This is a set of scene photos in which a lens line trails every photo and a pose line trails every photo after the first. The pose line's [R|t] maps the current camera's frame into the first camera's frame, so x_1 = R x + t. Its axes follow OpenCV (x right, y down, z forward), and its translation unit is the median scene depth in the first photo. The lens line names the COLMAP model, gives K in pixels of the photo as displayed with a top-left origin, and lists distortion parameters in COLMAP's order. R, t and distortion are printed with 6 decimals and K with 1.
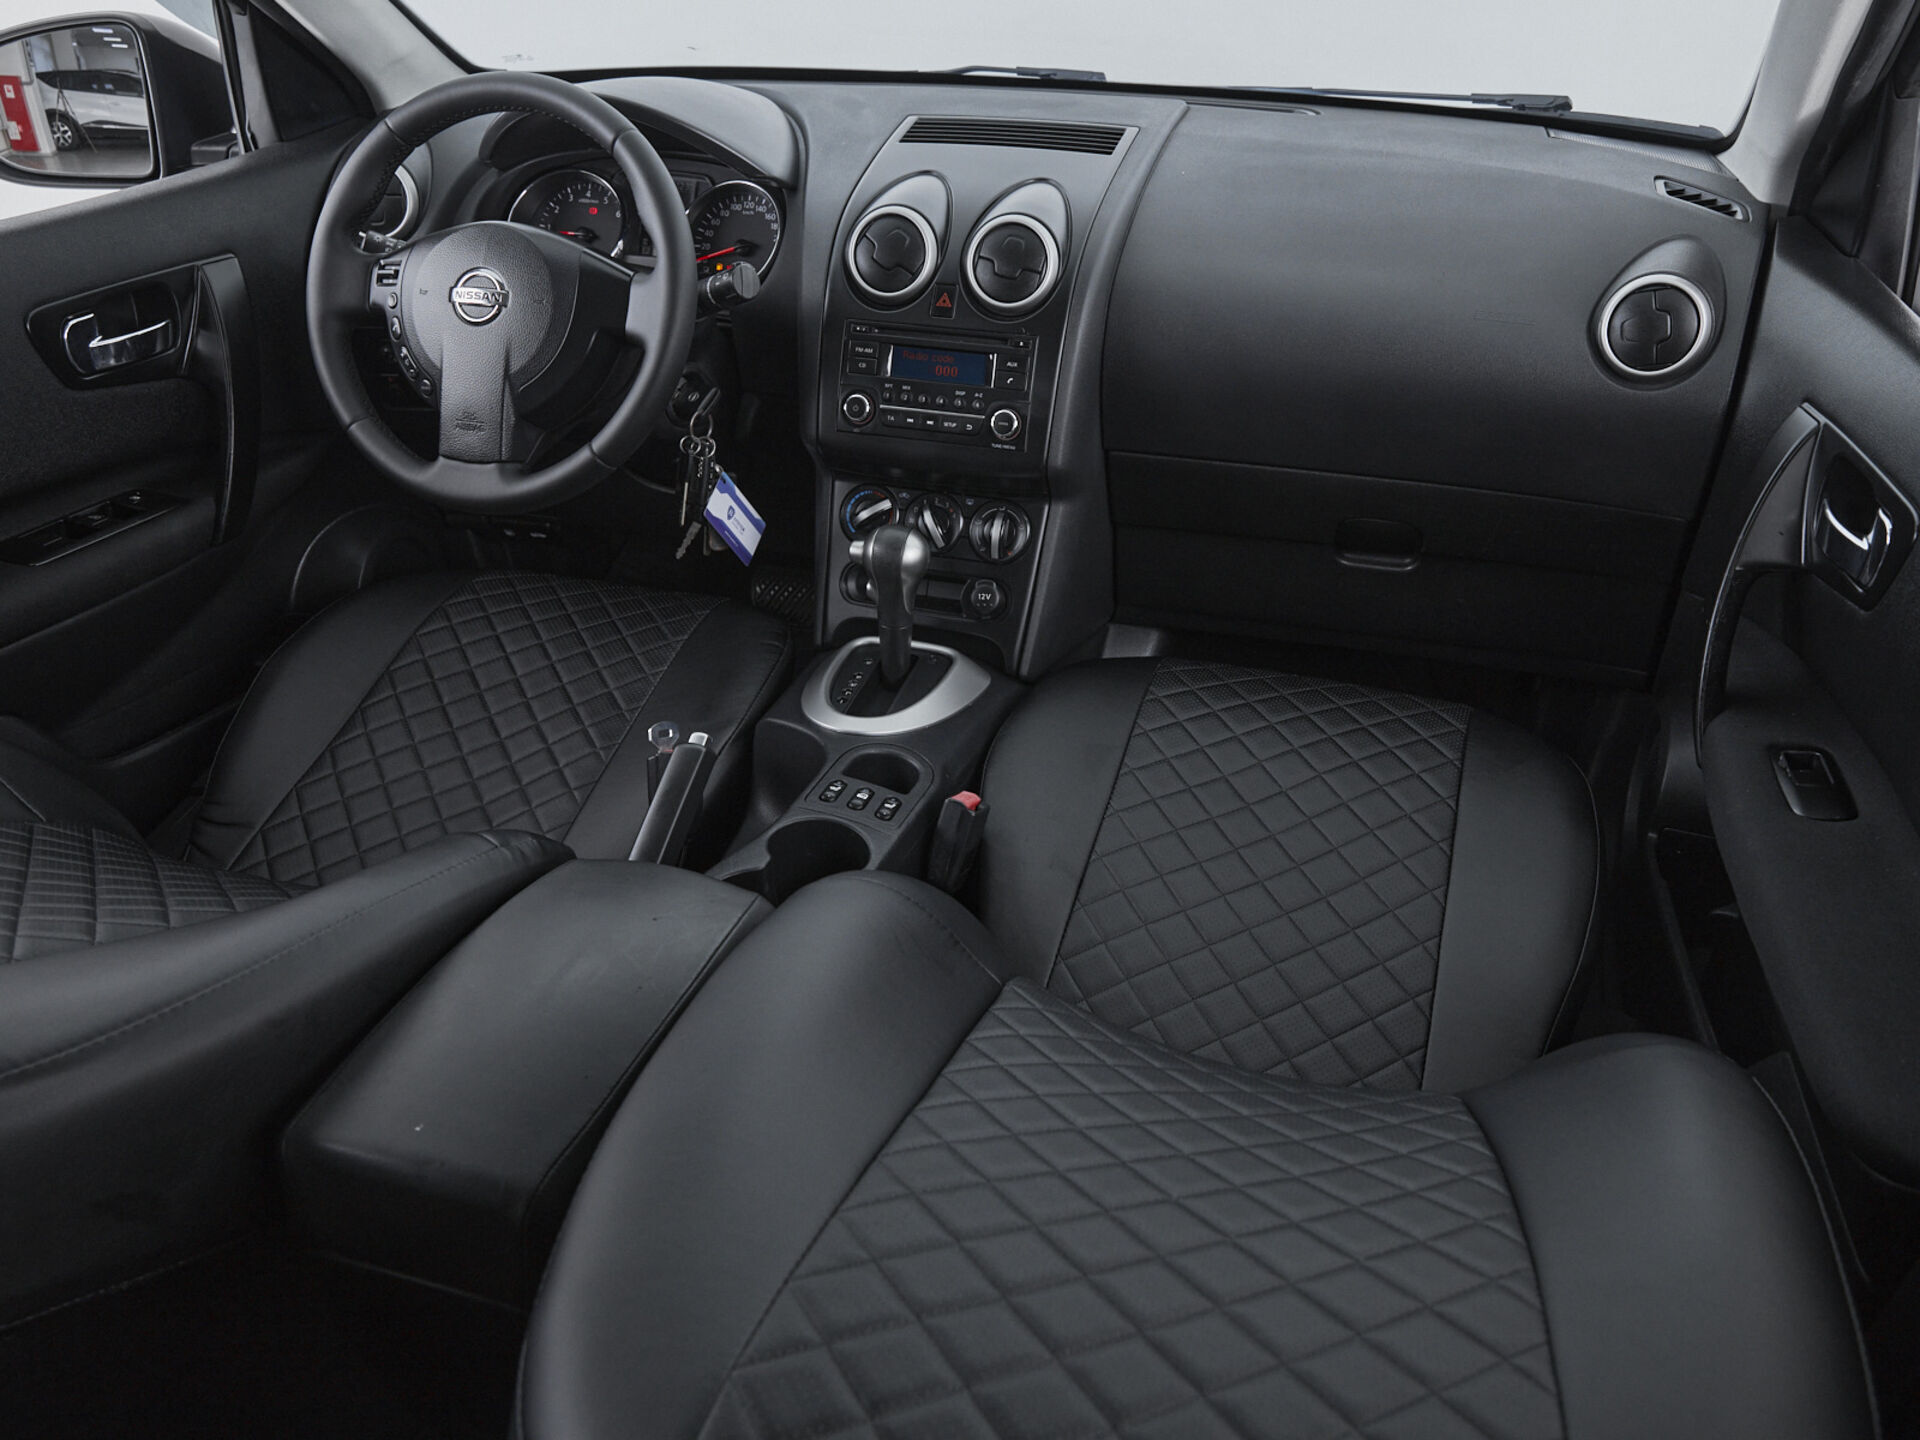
lens RADIAL K [[1393.6, 0, 992.8], [0, 1393.6, 721.7], [0, 0, 1]] dist [-0.004096, 0.003011]
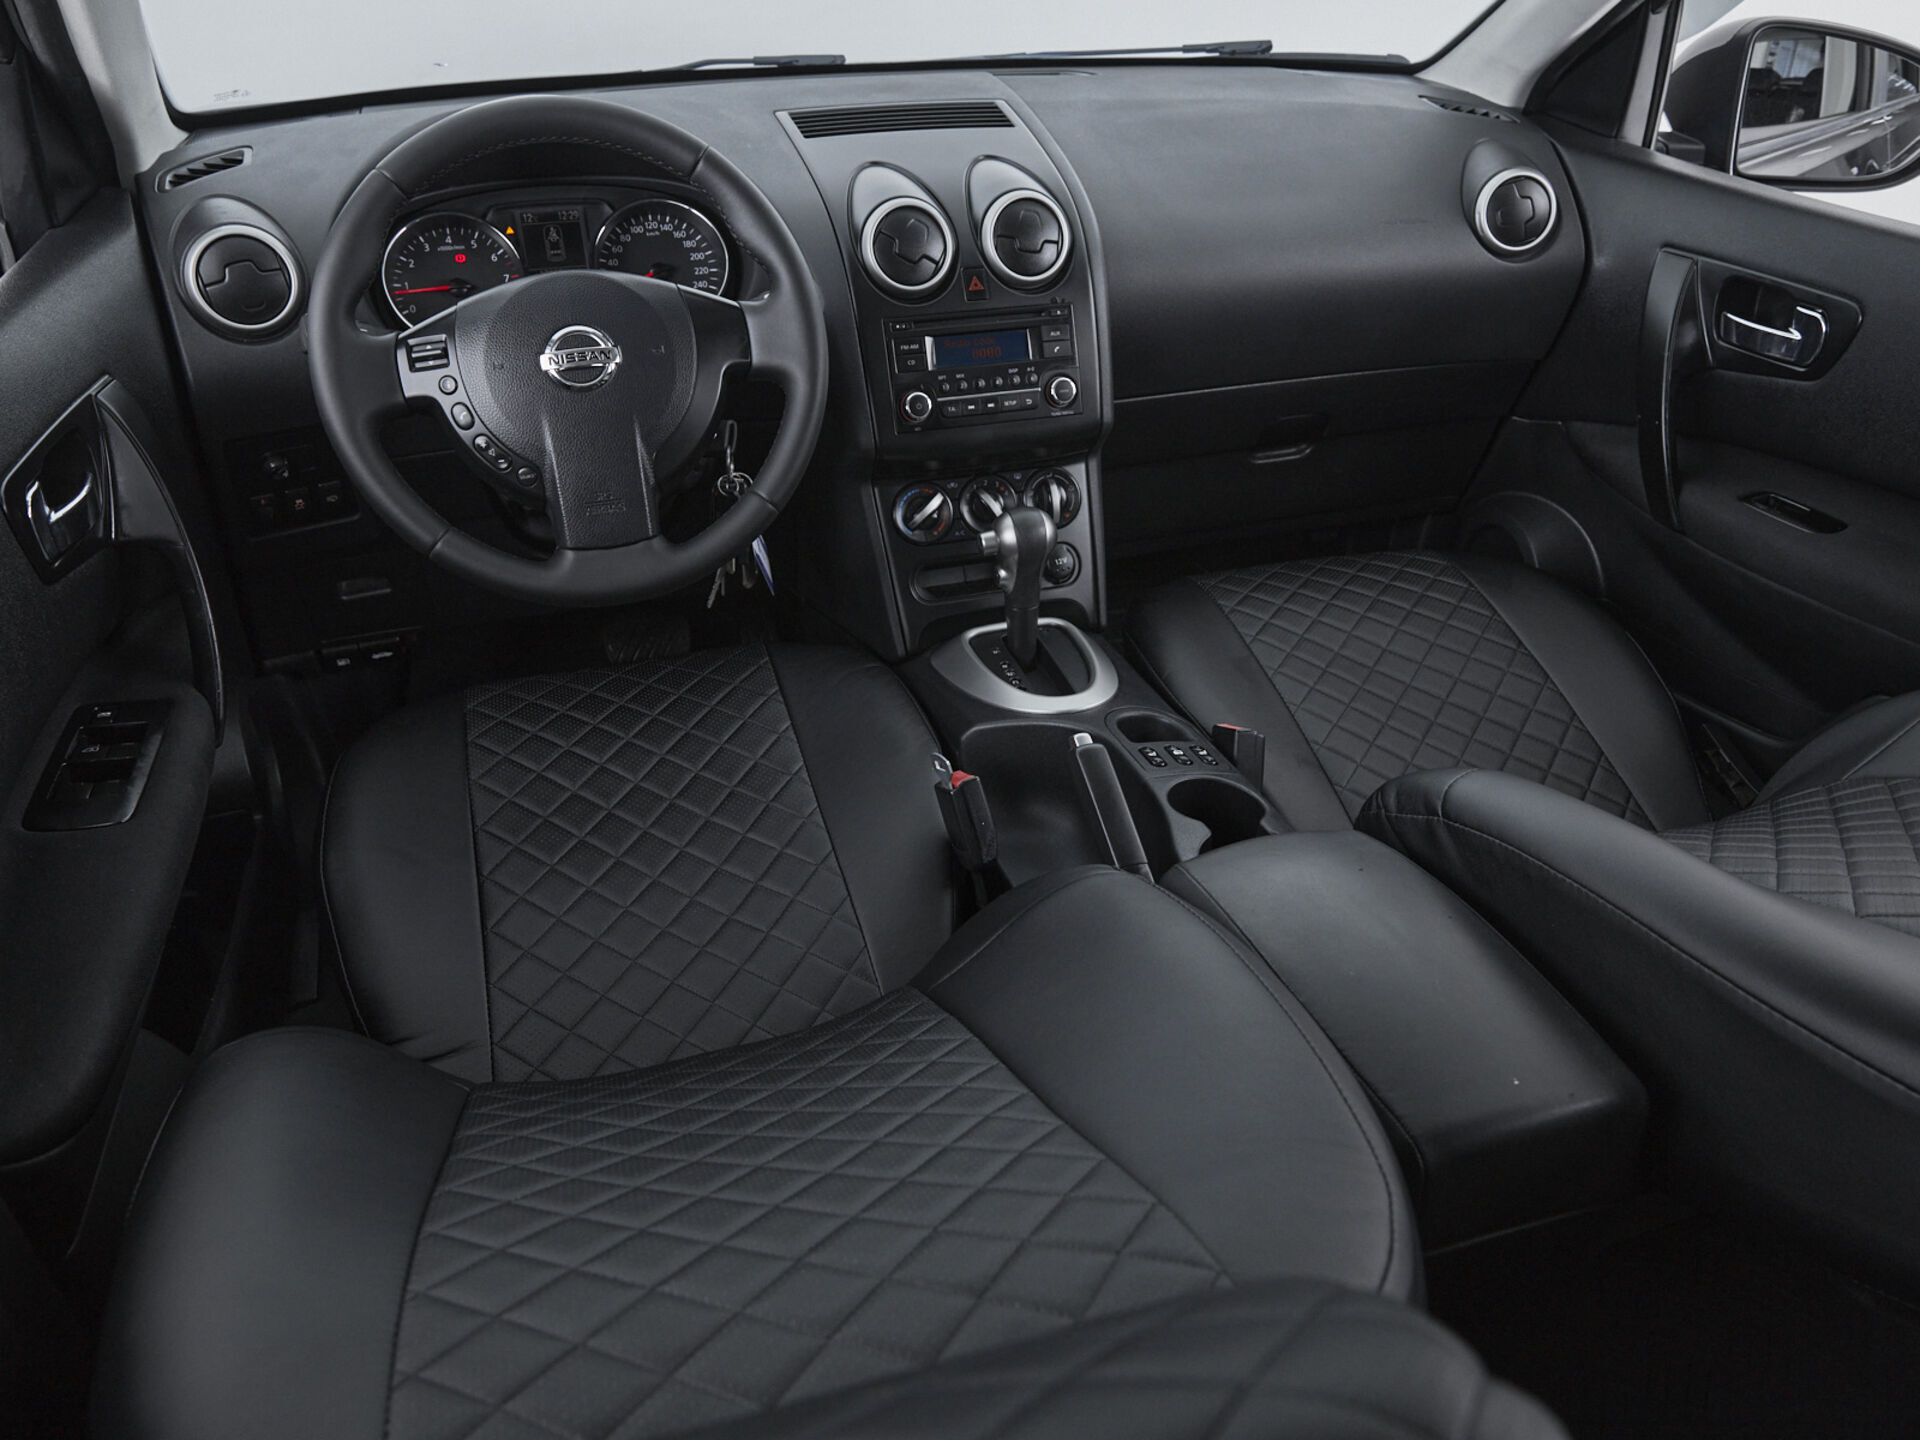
lens RADIAL K [[1399.1, 0, 960.0], [0, 1399.1, 720.0], [0, 0, 1]] dist [-0.001787, -0.002728]
pose [[0.838681, -0.297666, 0.456080, -0.592754], [0.293318, 0.952469, 0.082261, -0.087386], [-0.458889, 0.064786, 0.886129, 0.127155]]
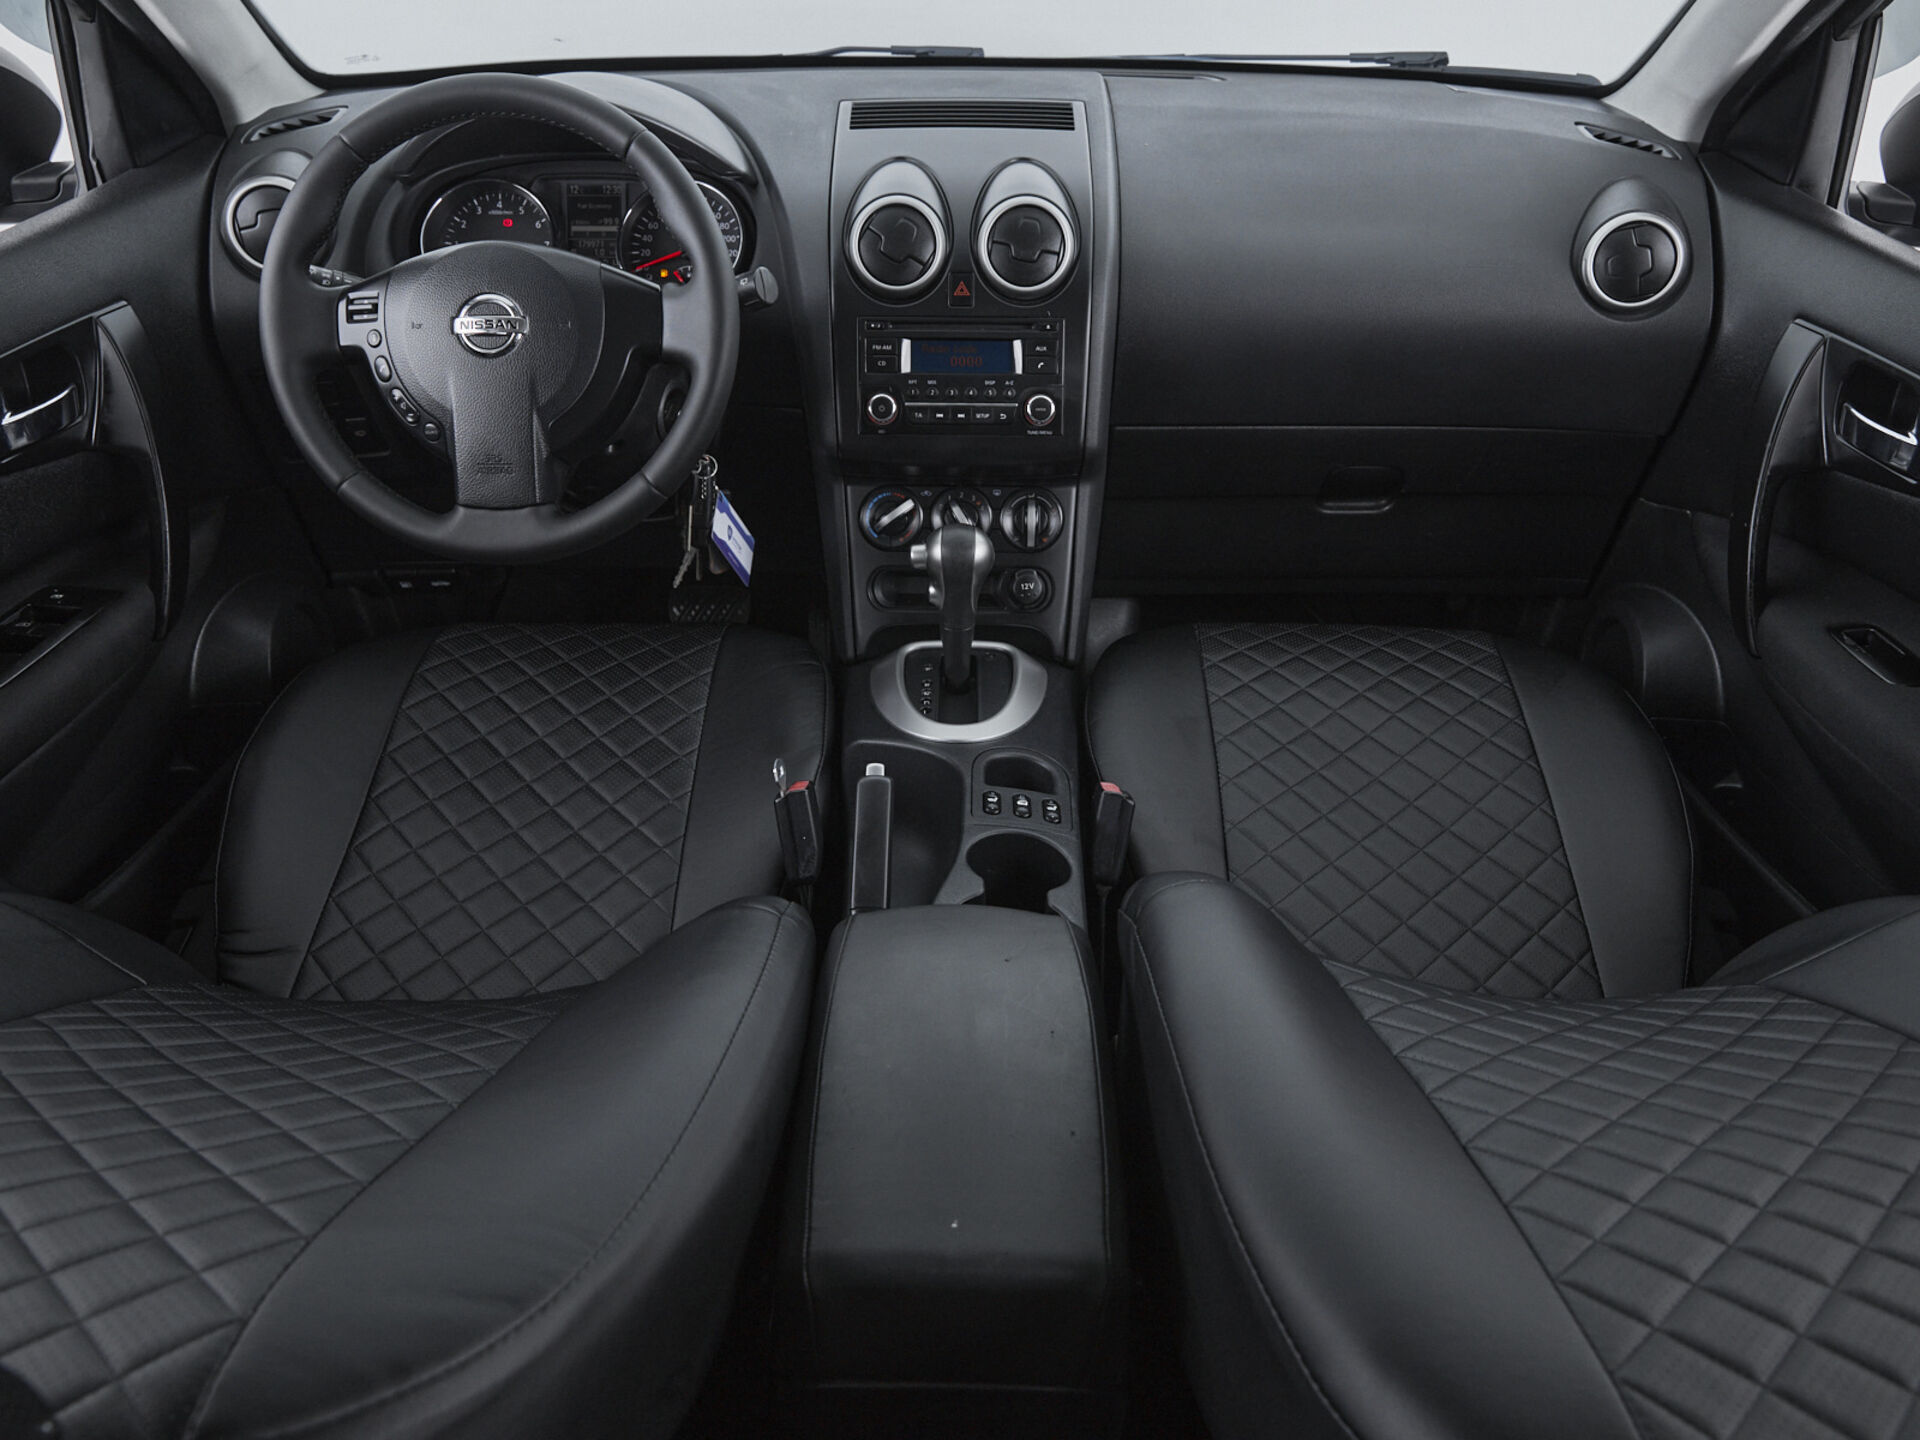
lens RADIAL K [[1399.1, 0, 960.0], [0, 1399.1, 720.0], [0, 0, 1]] dist [-0.001787, -0.002728]
pose [[0.965342, -0.145754, 0.216494, -0.287963], [0.142782, 0.989318, 0.029392, -0.033142], [-0.218466, 0.002538, 0.975841, 0.046578]]
